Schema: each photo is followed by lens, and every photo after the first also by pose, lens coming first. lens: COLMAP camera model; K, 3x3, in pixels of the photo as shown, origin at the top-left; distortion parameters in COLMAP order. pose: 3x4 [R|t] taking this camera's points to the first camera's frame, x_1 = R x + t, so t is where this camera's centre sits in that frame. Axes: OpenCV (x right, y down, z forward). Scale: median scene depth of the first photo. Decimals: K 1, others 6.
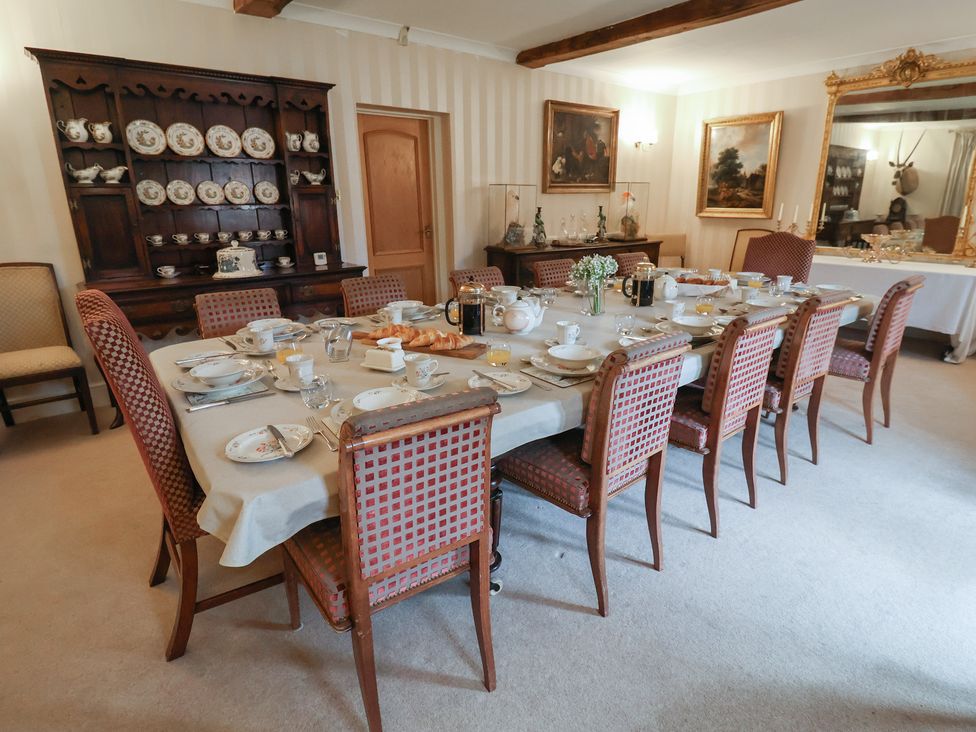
lens RADIAL K [[506.8, 0, 497.0], [0, 506.8, 360.8], [0, 0, 1]] dist [0.002273, -0.015484]
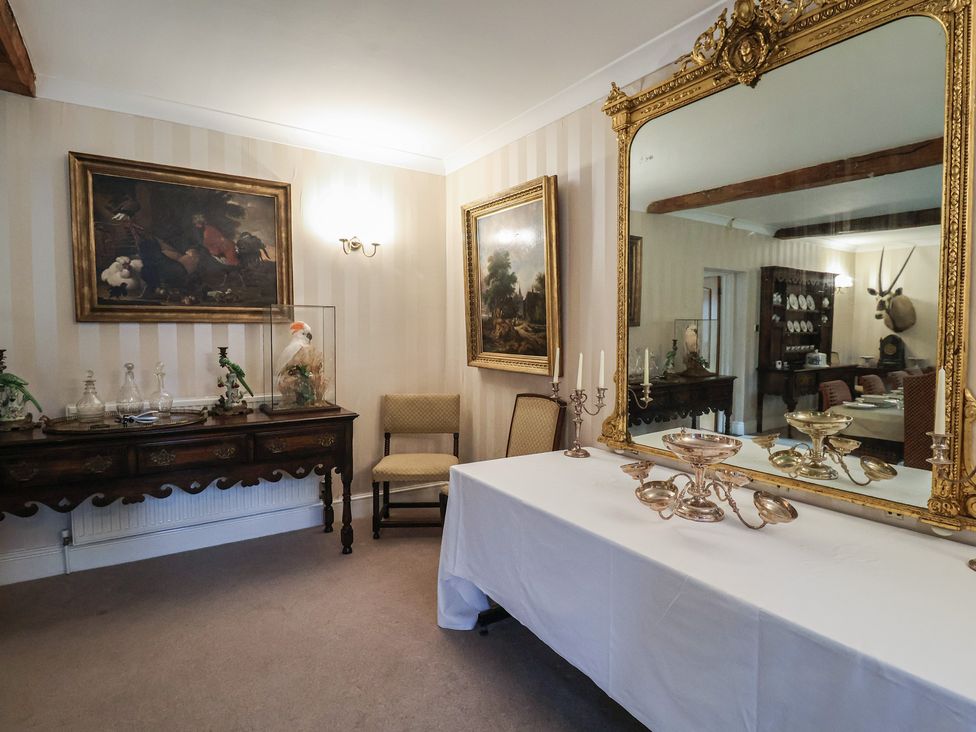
lens RADIAL K [[506.8, 0, 497.0], [0, 506.8, 360.8], [0, 0, 1]] dist [0.002273, -0.015484]
pose [[0.998137, 0.017732, -0.058375, 0.487070], [-0.031559, 0.968935, -0.245292, -0.164680], [0.052212, 0.246678, 0.967690, 0.489211]]
